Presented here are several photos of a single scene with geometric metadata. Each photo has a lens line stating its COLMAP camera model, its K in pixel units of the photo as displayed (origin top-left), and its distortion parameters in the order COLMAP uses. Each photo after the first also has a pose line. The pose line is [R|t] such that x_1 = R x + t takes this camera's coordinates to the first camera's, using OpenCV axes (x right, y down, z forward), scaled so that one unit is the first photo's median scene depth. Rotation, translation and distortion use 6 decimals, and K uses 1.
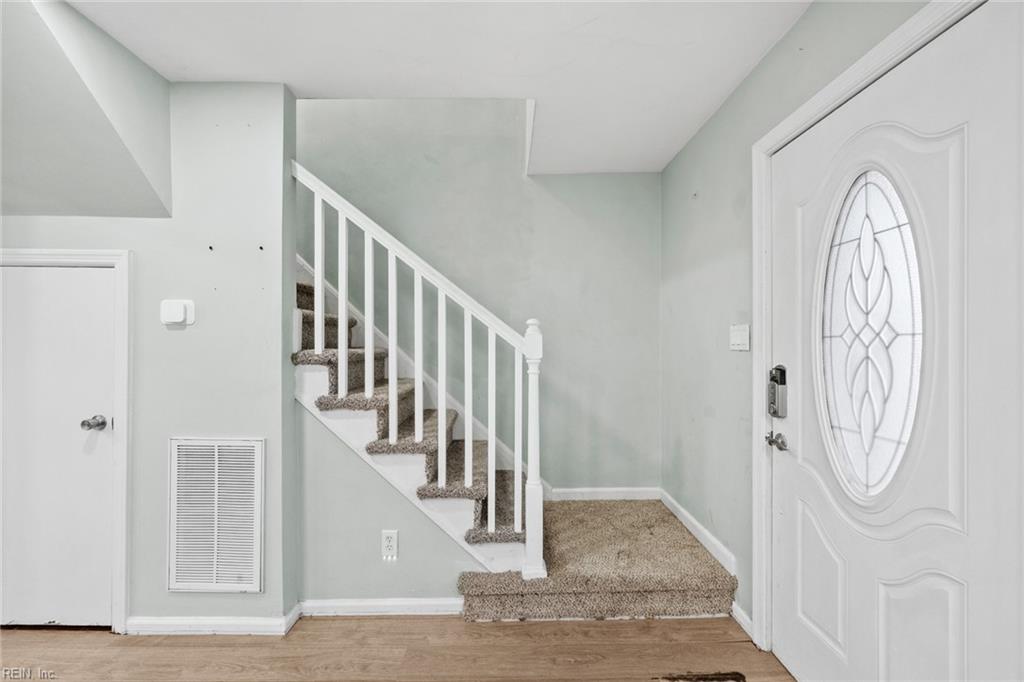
lens RADIAL K [[446.2, 0, 509.2], [0, 446.2, 334.6], [0, 0, 1]] dist [-0.004824, -0.000081]
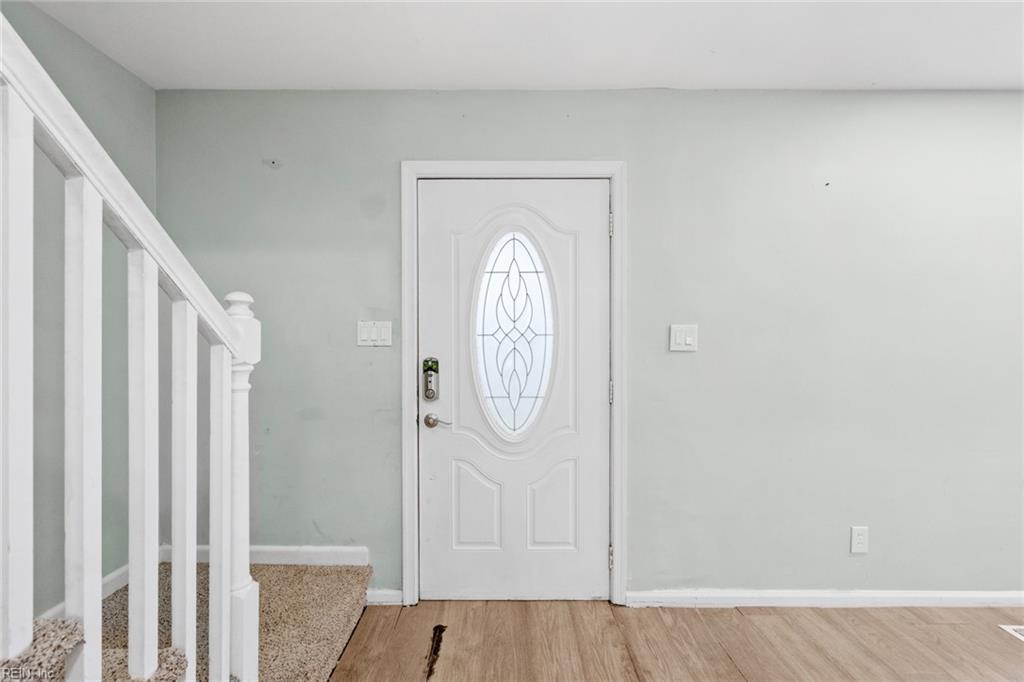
lens RADIAL K [[450.5, 0, 494.0], [0, 450.5, 339.9], [0, 0, 1]] dist [-0.002424, -0.000217]
pose [[0.000030, 0.005714, 0.999984, -0.780253], [-0.024321, 0.999688, -0.005712, 0.029581], [-0.999704, -0.024320, 0.000169, 1.041885]]
